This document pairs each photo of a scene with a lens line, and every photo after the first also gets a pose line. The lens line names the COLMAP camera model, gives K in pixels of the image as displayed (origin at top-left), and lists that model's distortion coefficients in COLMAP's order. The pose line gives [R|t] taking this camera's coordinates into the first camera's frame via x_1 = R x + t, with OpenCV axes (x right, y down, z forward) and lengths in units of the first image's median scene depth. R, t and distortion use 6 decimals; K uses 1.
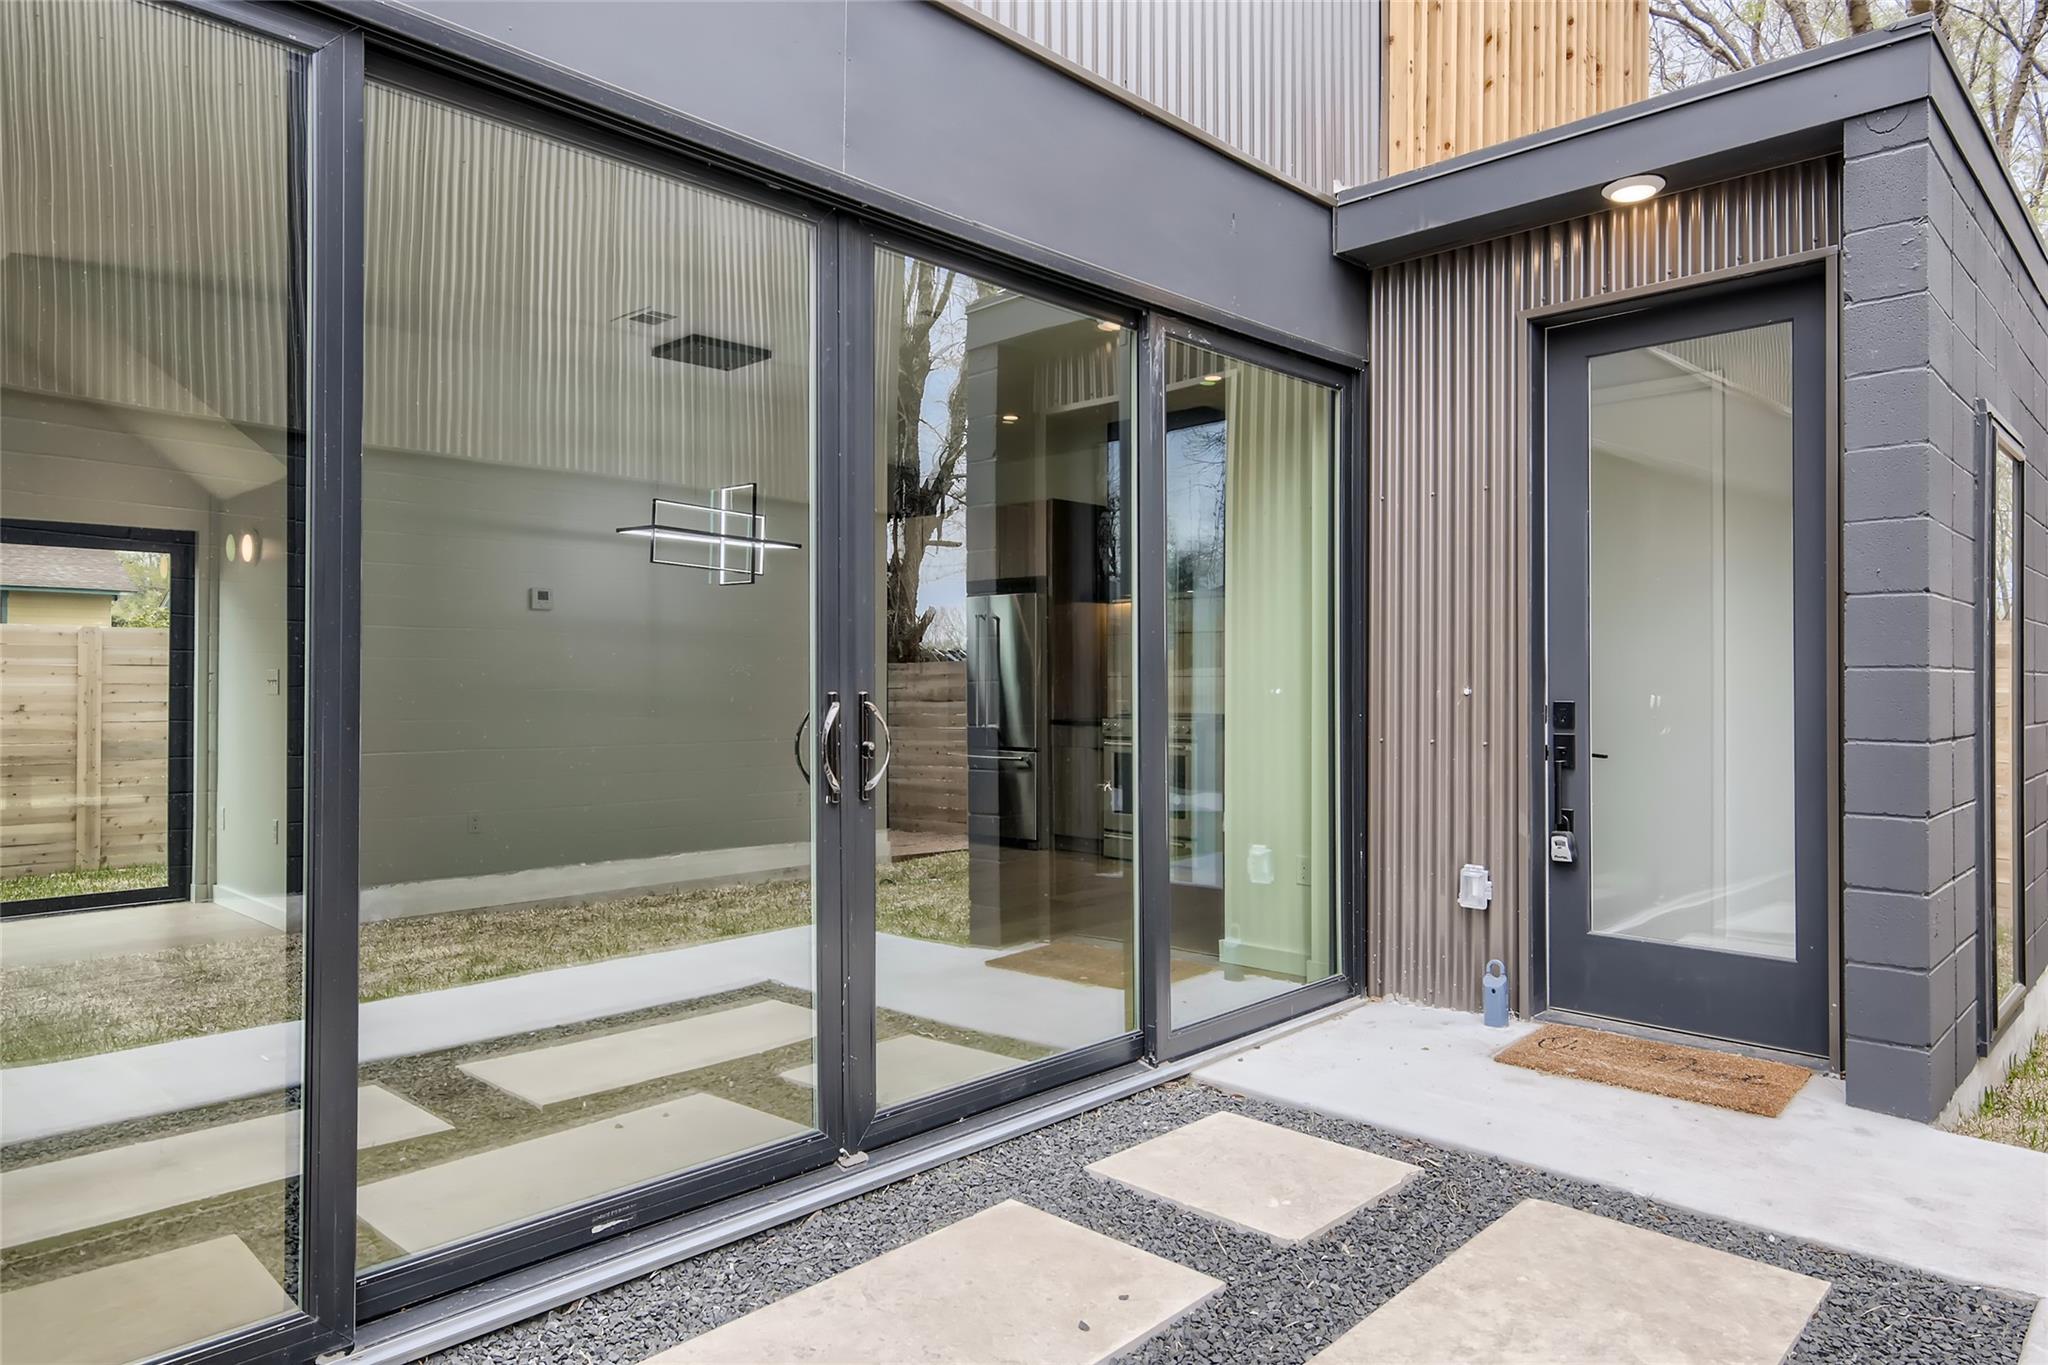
lens RADIAL K [[1307.8, 0, 1024.0], [0, 1307.8, 682.5], [0, 0, 1]] dist [0.001526, 0.000820]
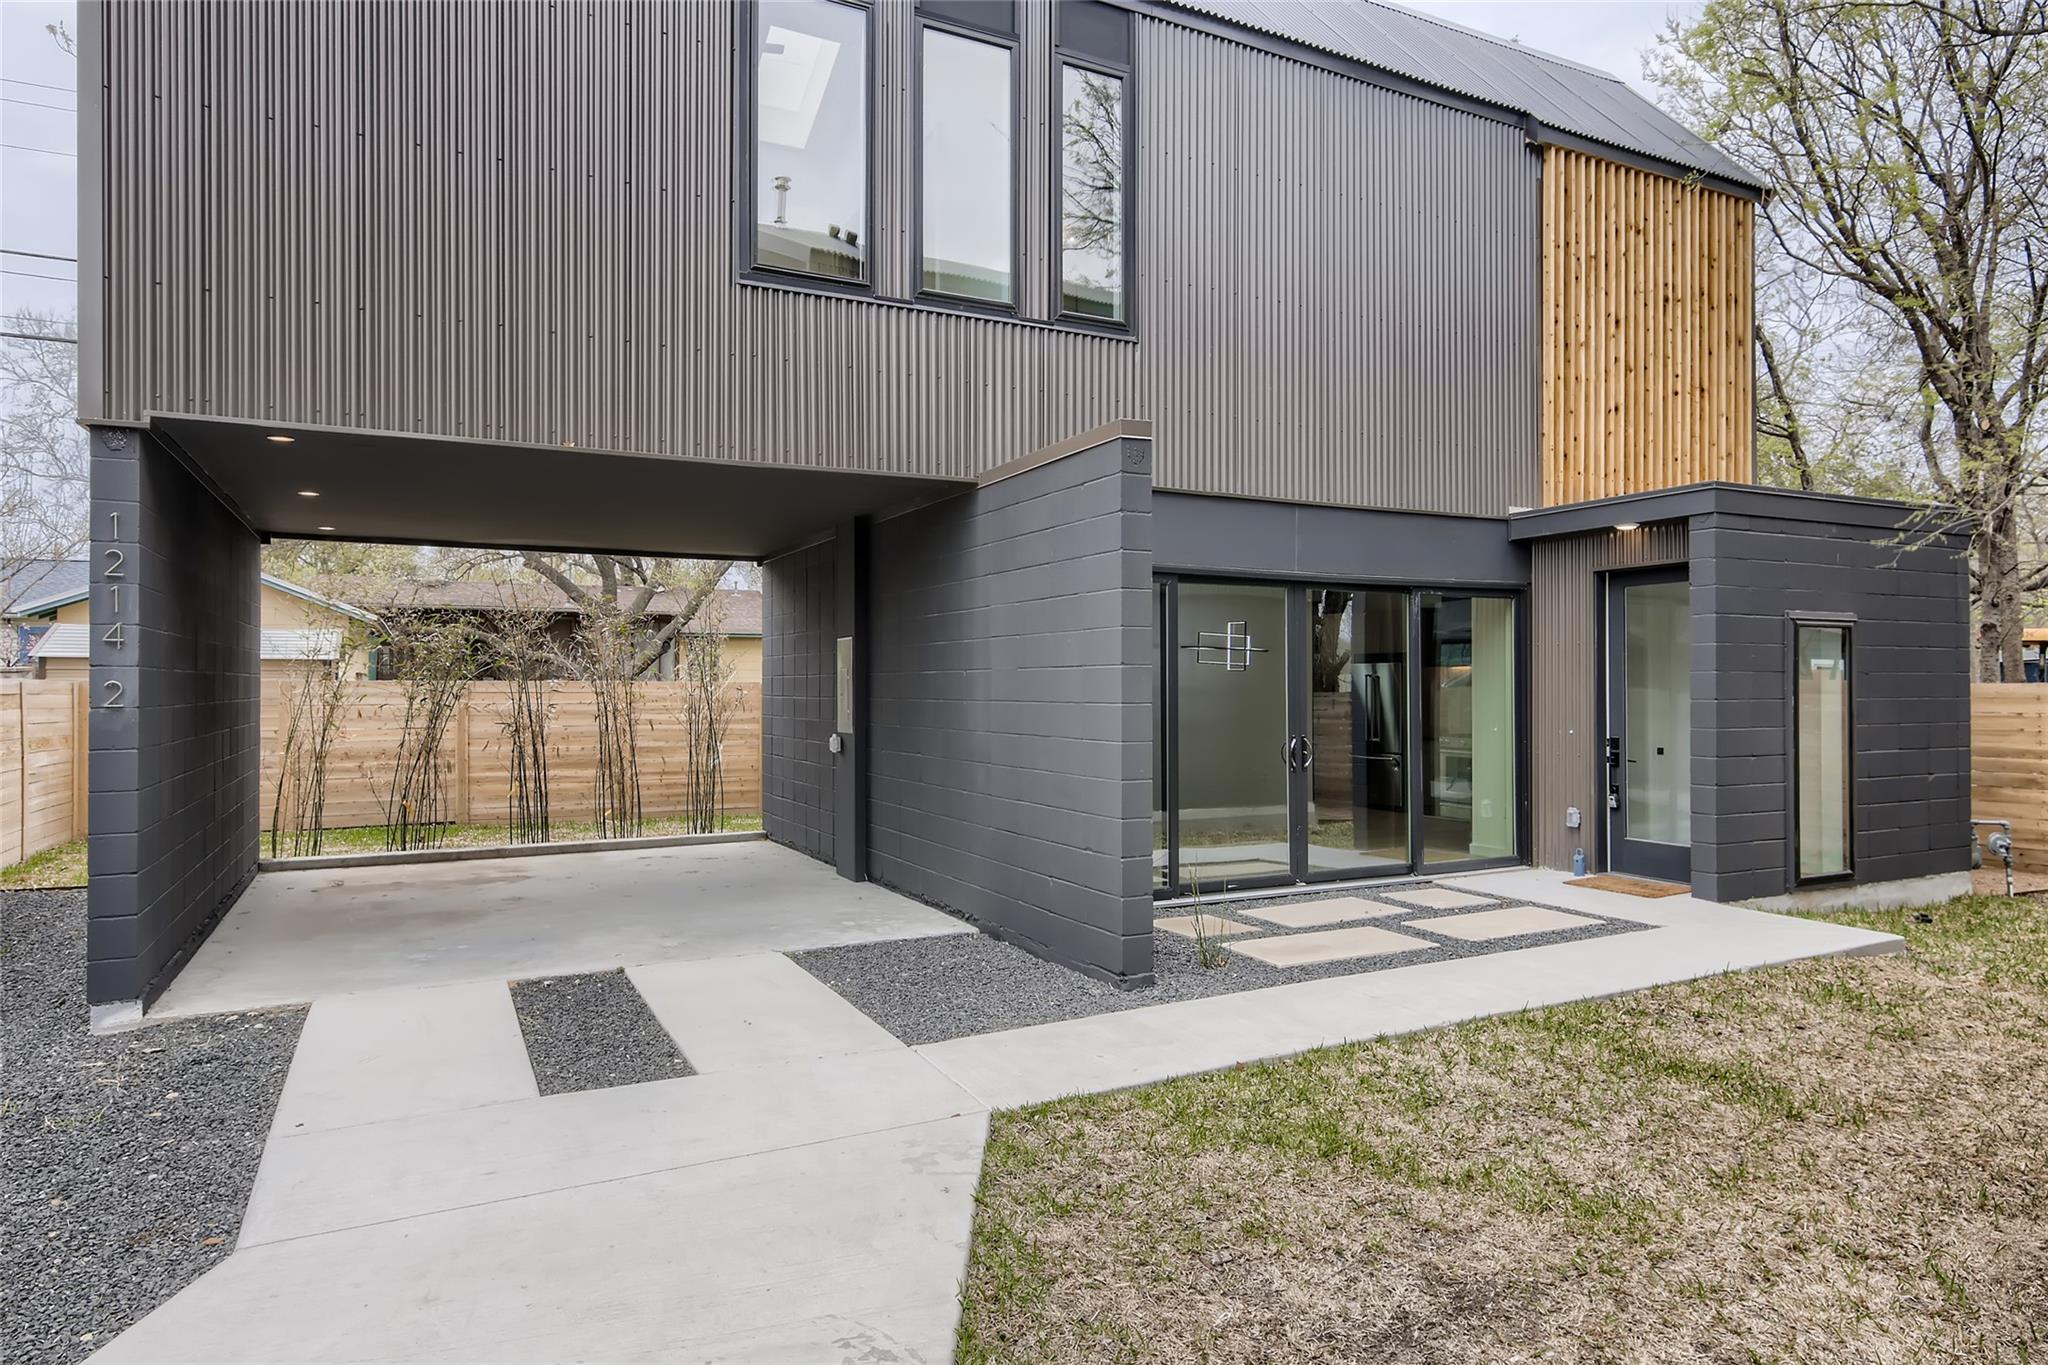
lens RADIAL K [[1225.0, 0, 1024.0], [0, 1225.0, 682.5], [0, 0, 1]] dist [-0.005605, -0.000884]
pose [[0.943361, -0.005277, -0.331725, 0.141397], [0.003832, 0.999980, -0.005009, -0.069784], [0.331745, 0.003455, 0.943363, -1.281899]]
